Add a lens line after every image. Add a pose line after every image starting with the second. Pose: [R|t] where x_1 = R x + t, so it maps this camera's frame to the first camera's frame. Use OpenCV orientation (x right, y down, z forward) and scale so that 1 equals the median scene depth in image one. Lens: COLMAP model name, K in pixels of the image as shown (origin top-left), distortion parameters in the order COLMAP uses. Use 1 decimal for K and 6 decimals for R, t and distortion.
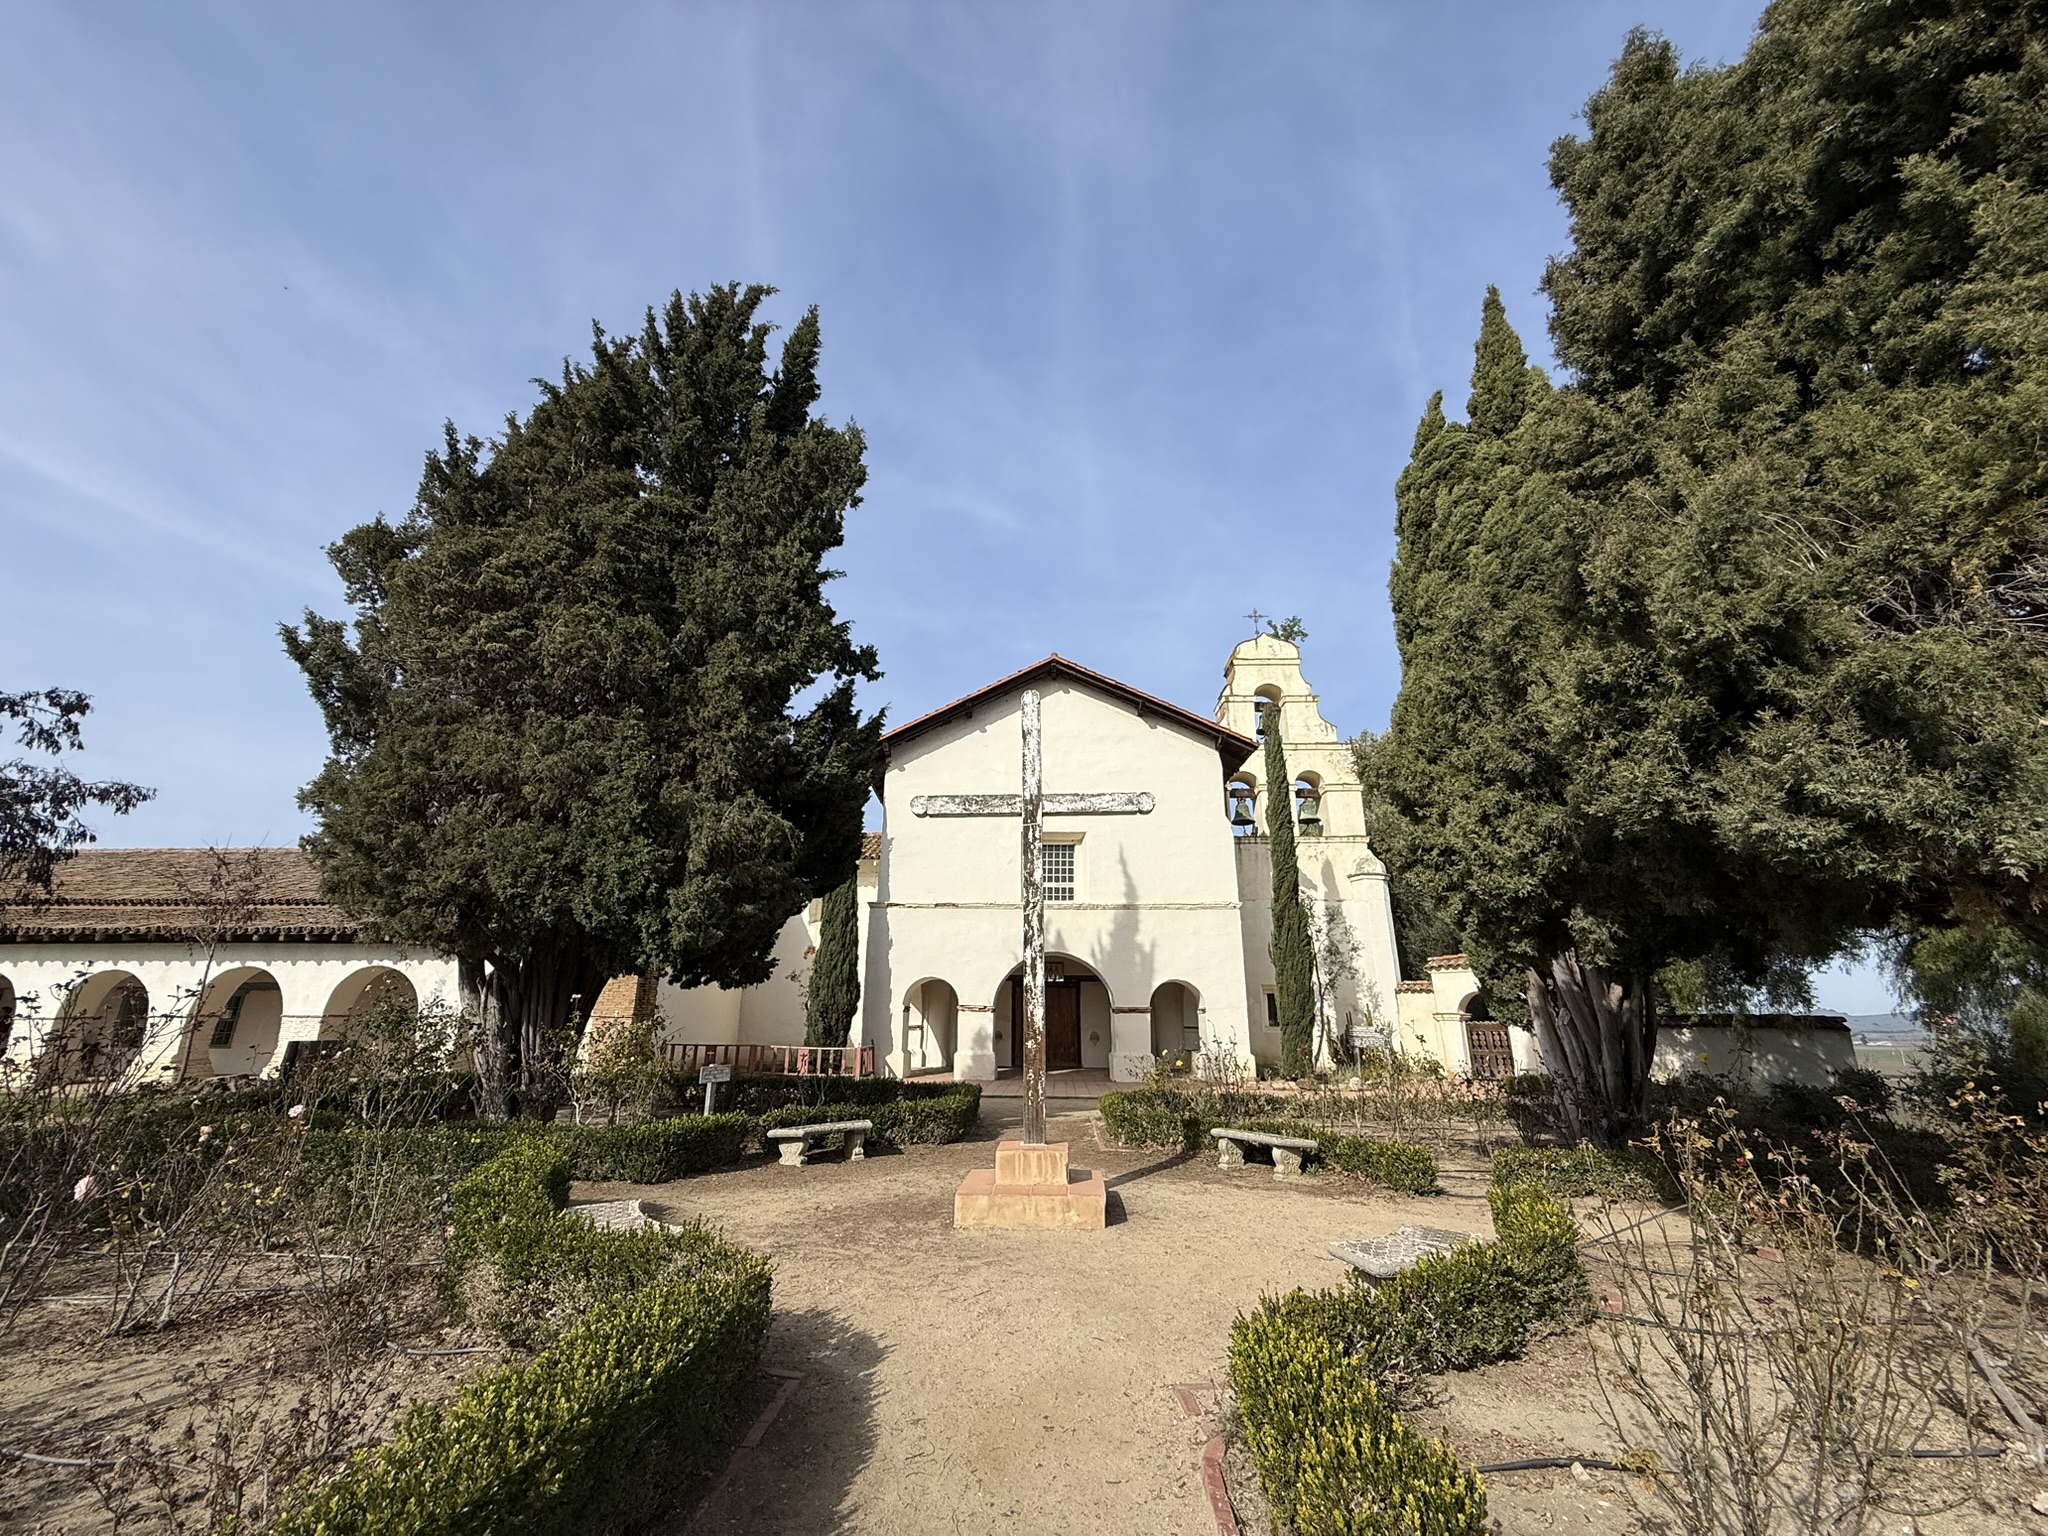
lens RADIAL K [[823.4, 0, 1014.7], [0, 823.4, 762.4], [0, 0, 1]] dist [0.001989, 0.000430]
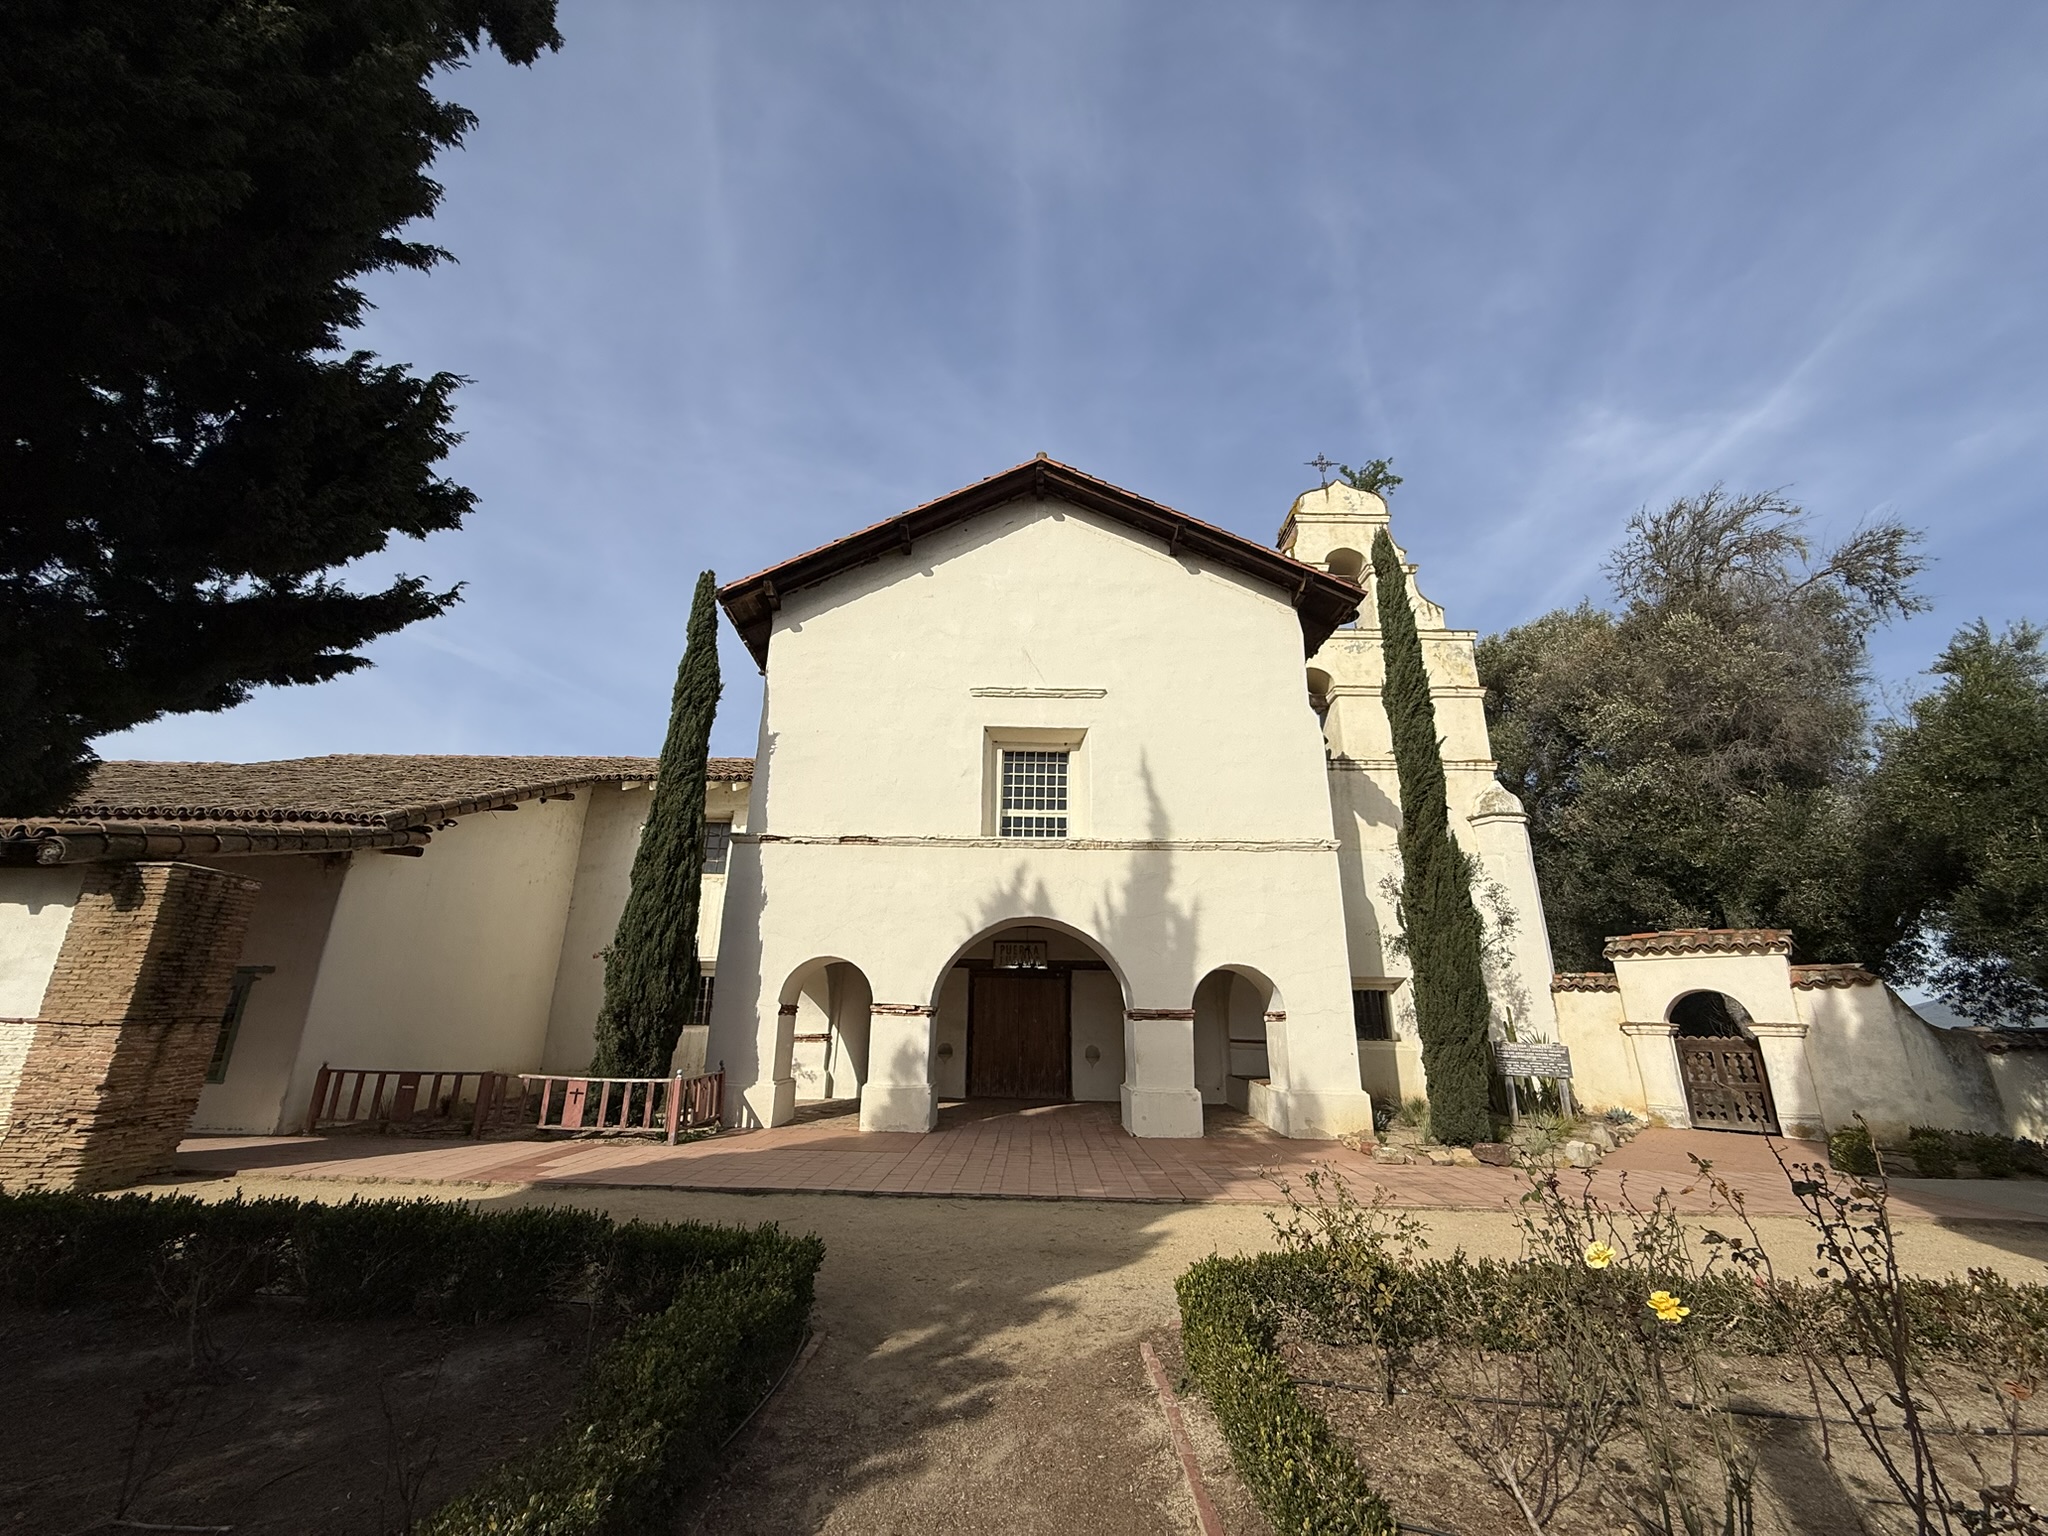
lens RADIAL K [[823.4, 0, 1014.7], [0, 823.4, 762.4], [0, 0, 1]] dist [0.001989, 0.000430]
pose [[0.999607, 0.015611, 0.023272, 0.018208], [-0.015635, 0.999877, 0.000834, 0.116659], [-0.023256, -0.001197, 0.999729, 0.396673]]
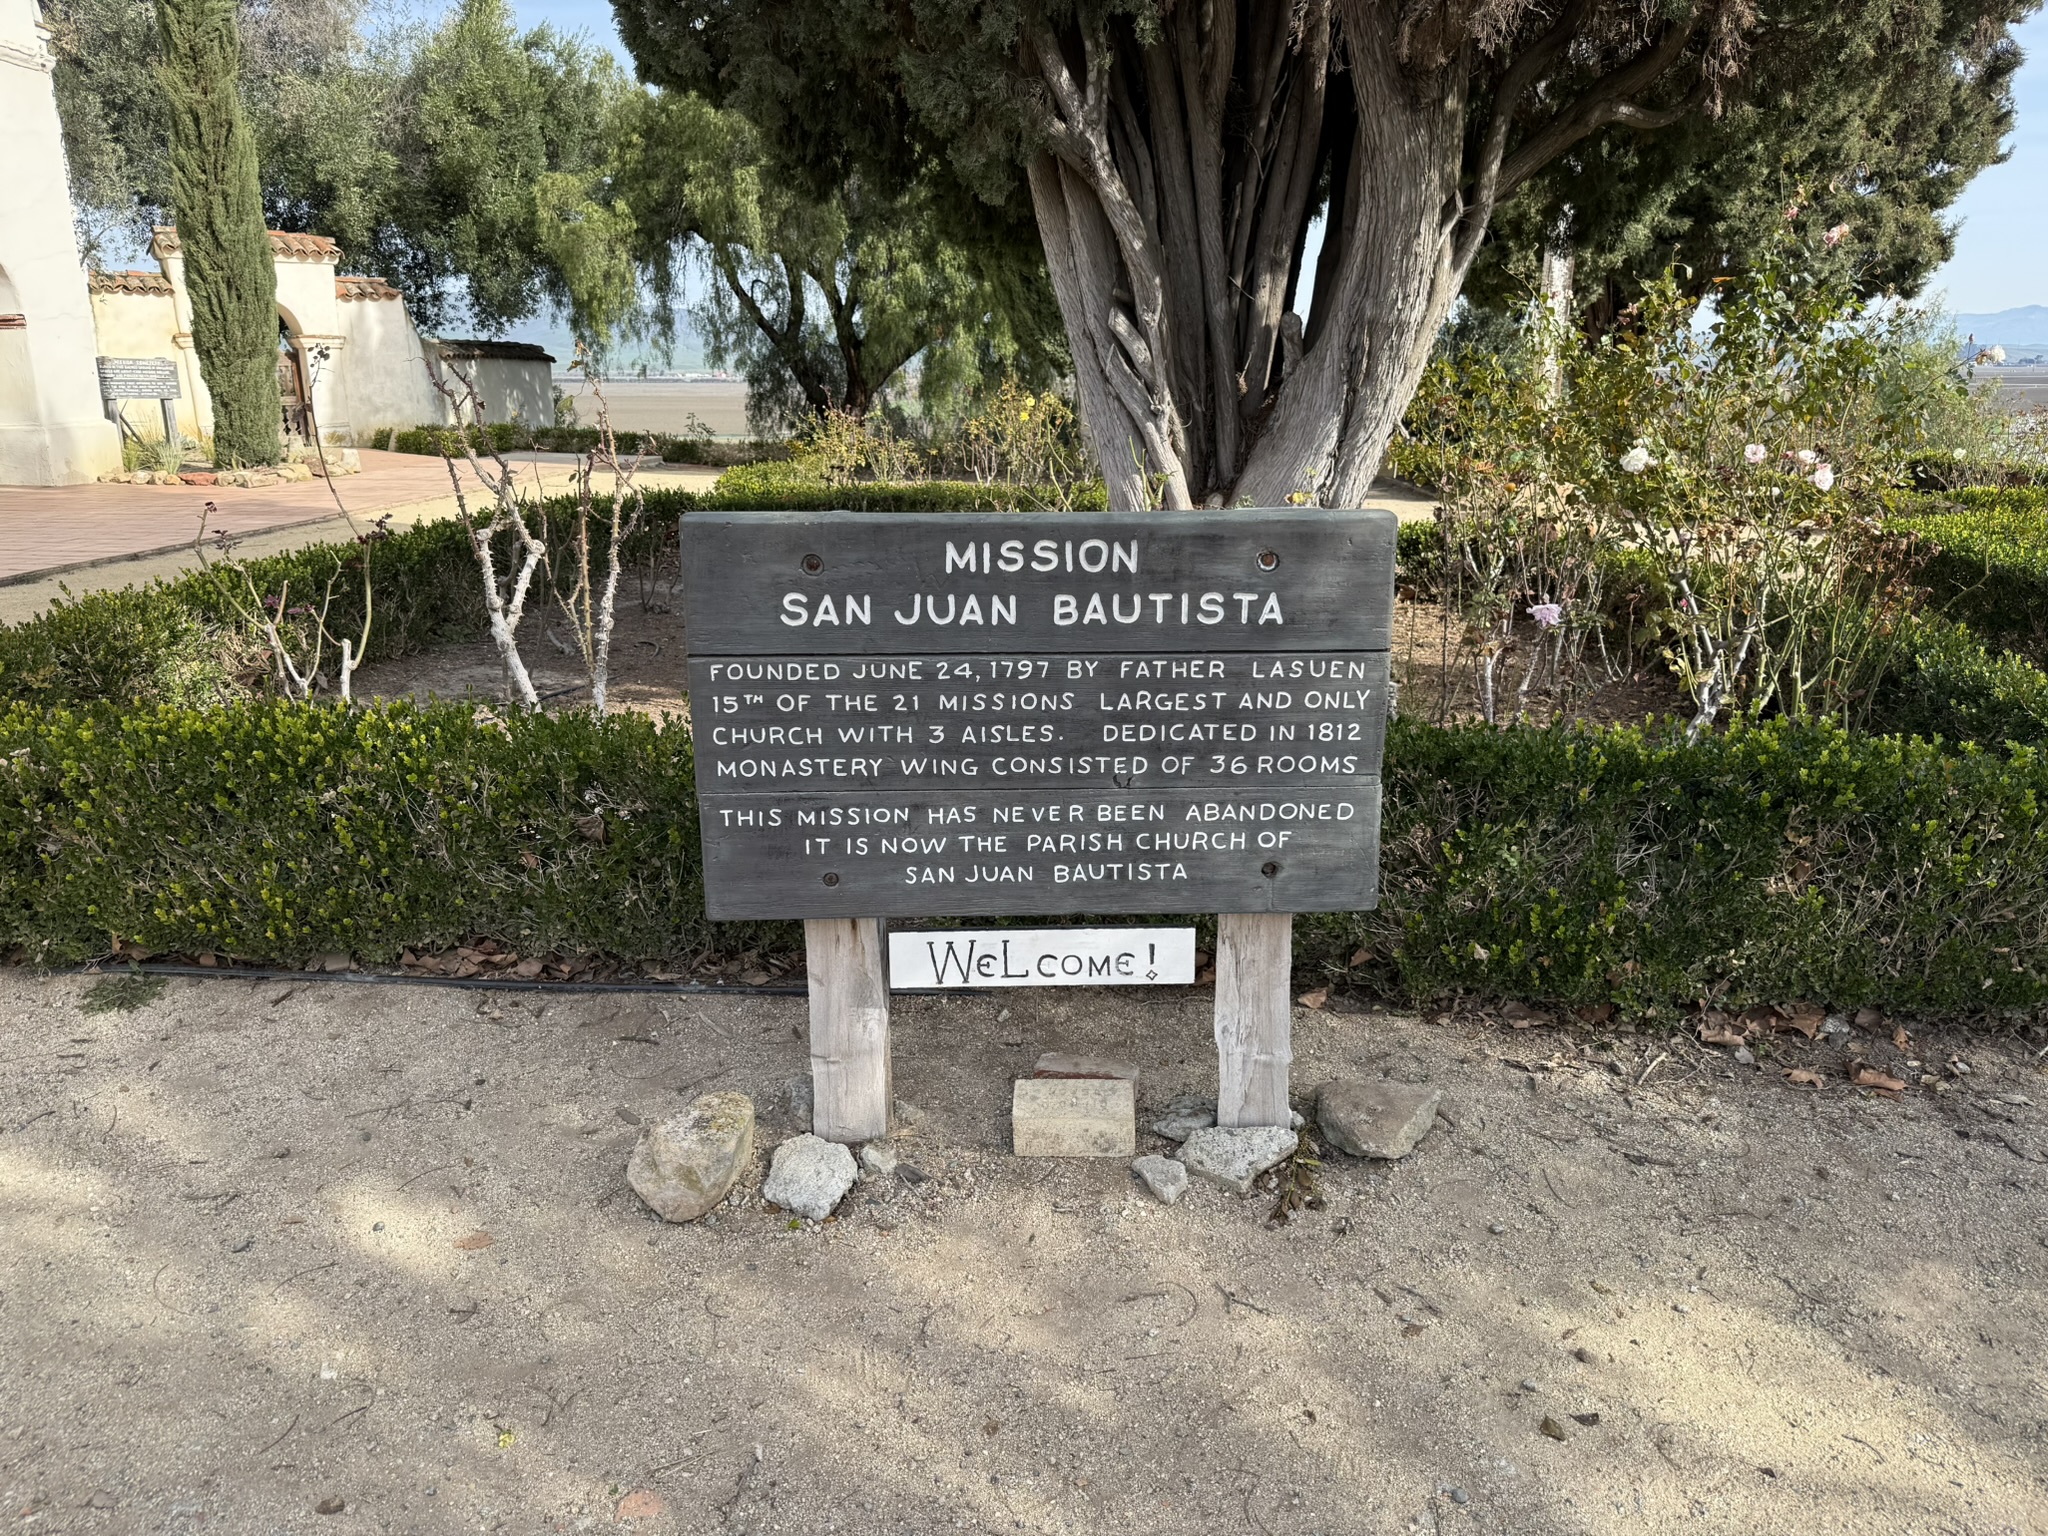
lens RADIAL K [[1441.8, 0, 1024.0], [0, 1441.8, 768.0], [0, 0, 1]] dist [0.000210, -0.003184]
pose [[-0.015296, -0.276273, 0.960957, -0.510886], [-0.306090, 0.916224, 0.258540, 0.162604], [-0.951880, -0.290185, -0.098578, 0.518047]]
